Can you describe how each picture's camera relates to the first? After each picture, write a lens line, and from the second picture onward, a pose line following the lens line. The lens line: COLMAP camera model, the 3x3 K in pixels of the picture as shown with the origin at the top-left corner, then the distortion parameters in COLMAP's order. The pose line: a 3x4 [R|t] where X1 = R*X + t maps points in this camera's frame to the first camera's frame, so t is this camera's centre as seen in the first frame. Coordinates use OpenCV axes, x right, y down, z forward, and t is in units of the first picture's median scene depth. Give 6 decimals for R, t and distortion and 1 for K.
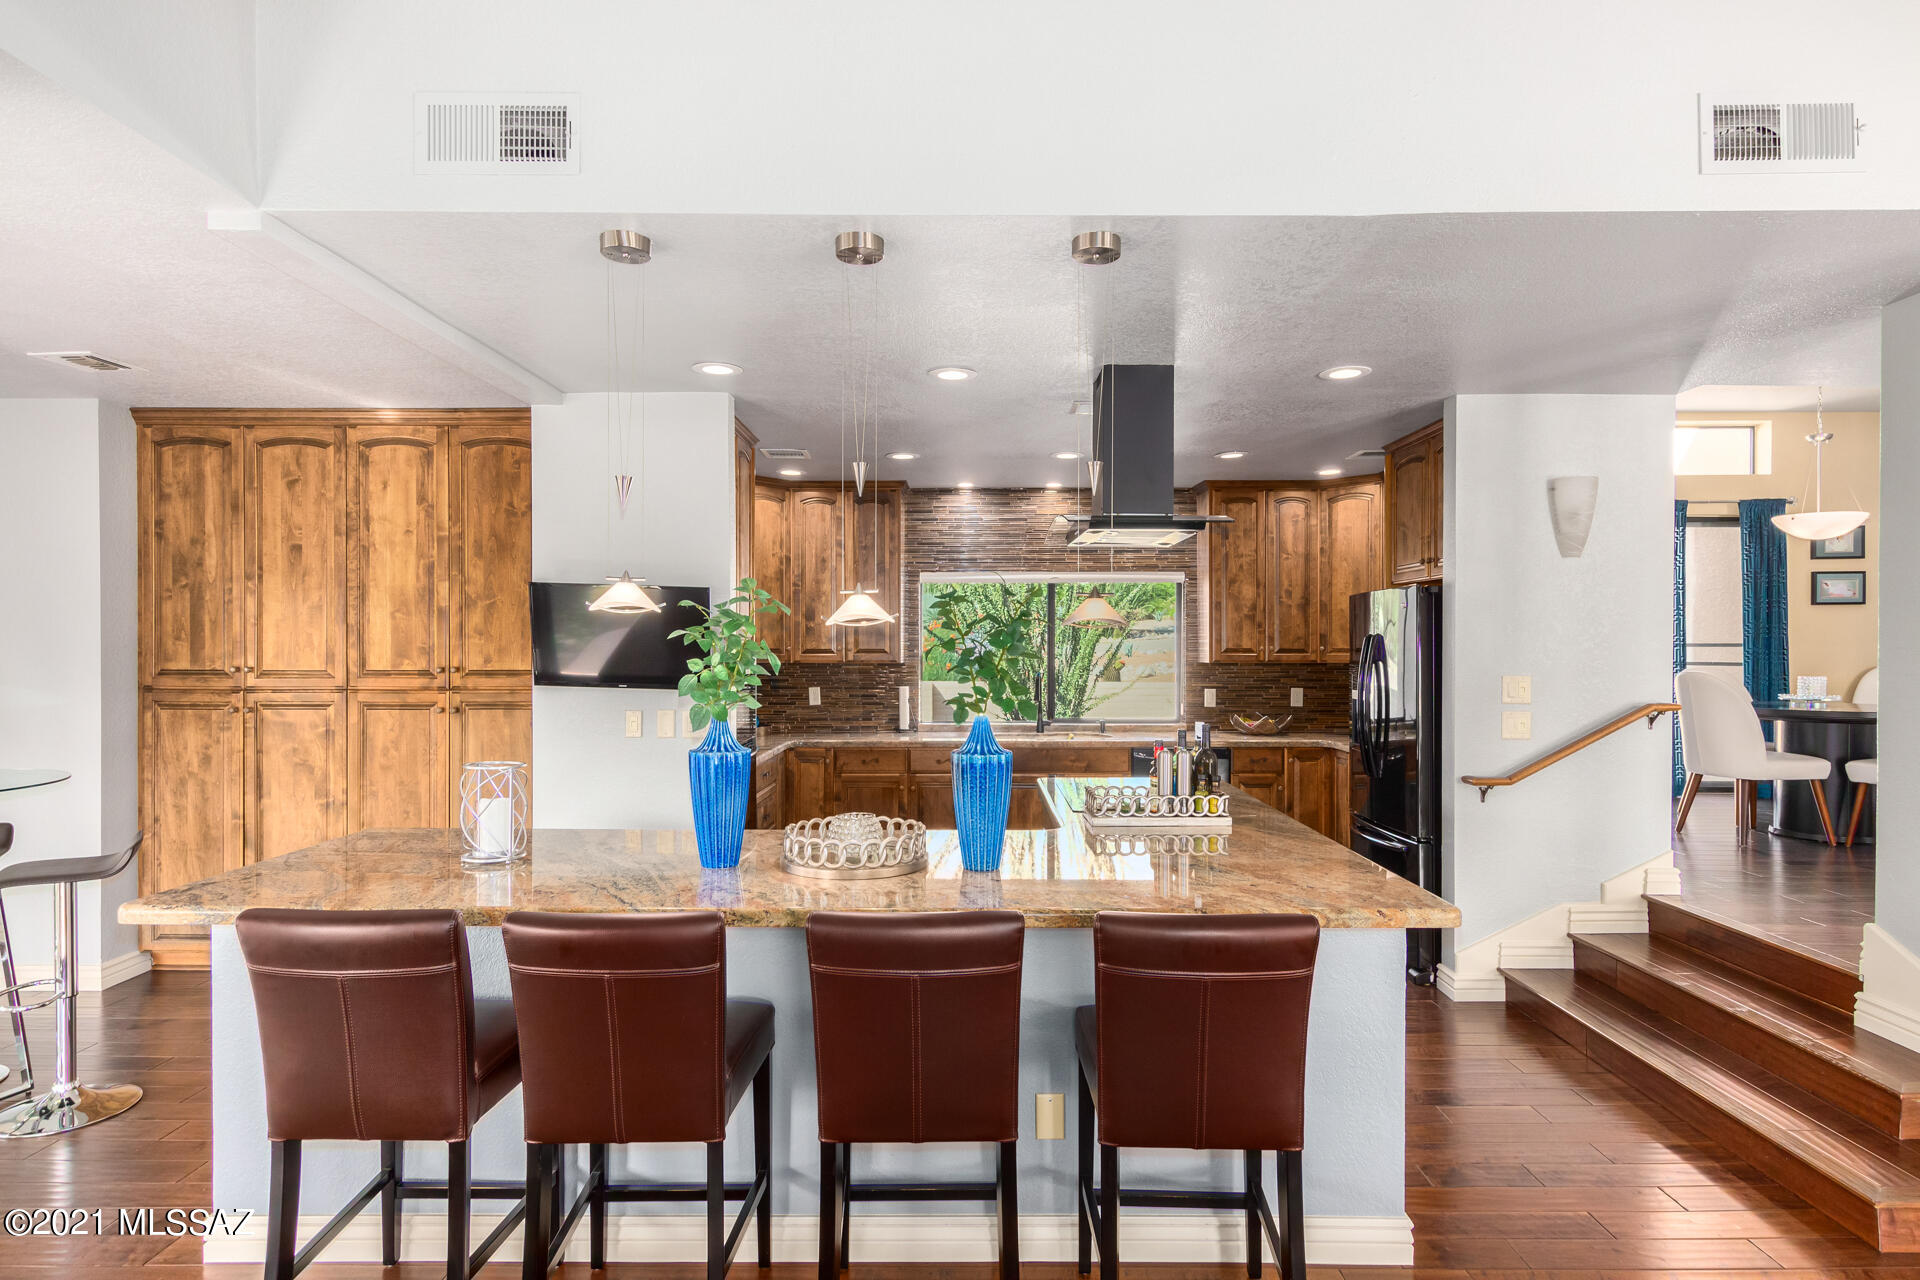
lens RADIAL K [[1026.9, 0, 953.5], [0, 1026.9, 650.3], [0, 0, 1]] dist [-0.007698, 0.000560]
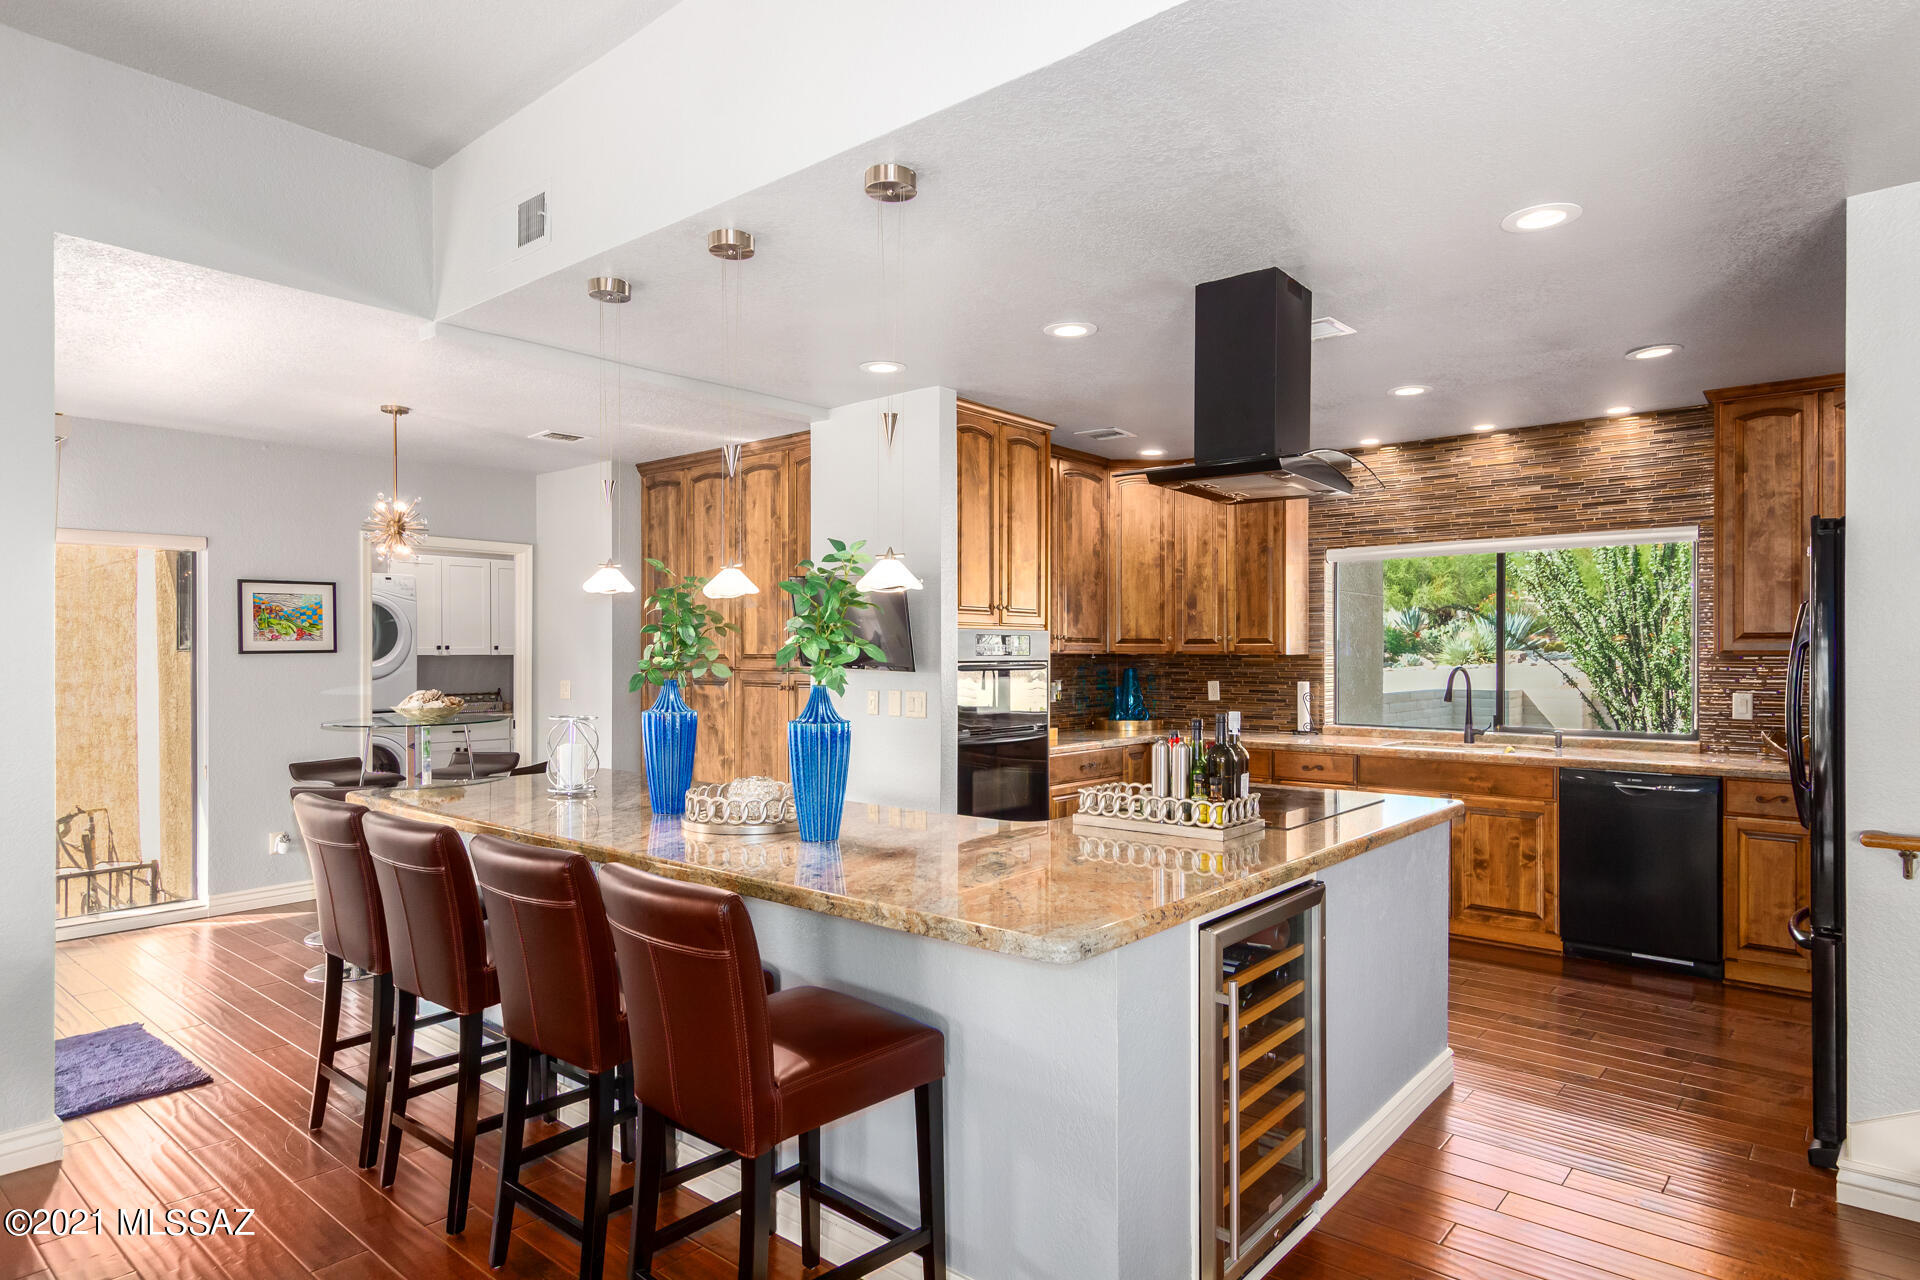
lens RADIAL K [[1070.7, 0, 965.4], [0, 1070.7, 645.0], [0, 0, 1]] dist [0.004775, 0.001801]
pose [[0.768727, -0.004842, -0.639559, 0.461107], [-0.002397, 0.999943, -0.010451, 0.021129], [0.639573, 0.009567, 0.768671, 0.173278]]
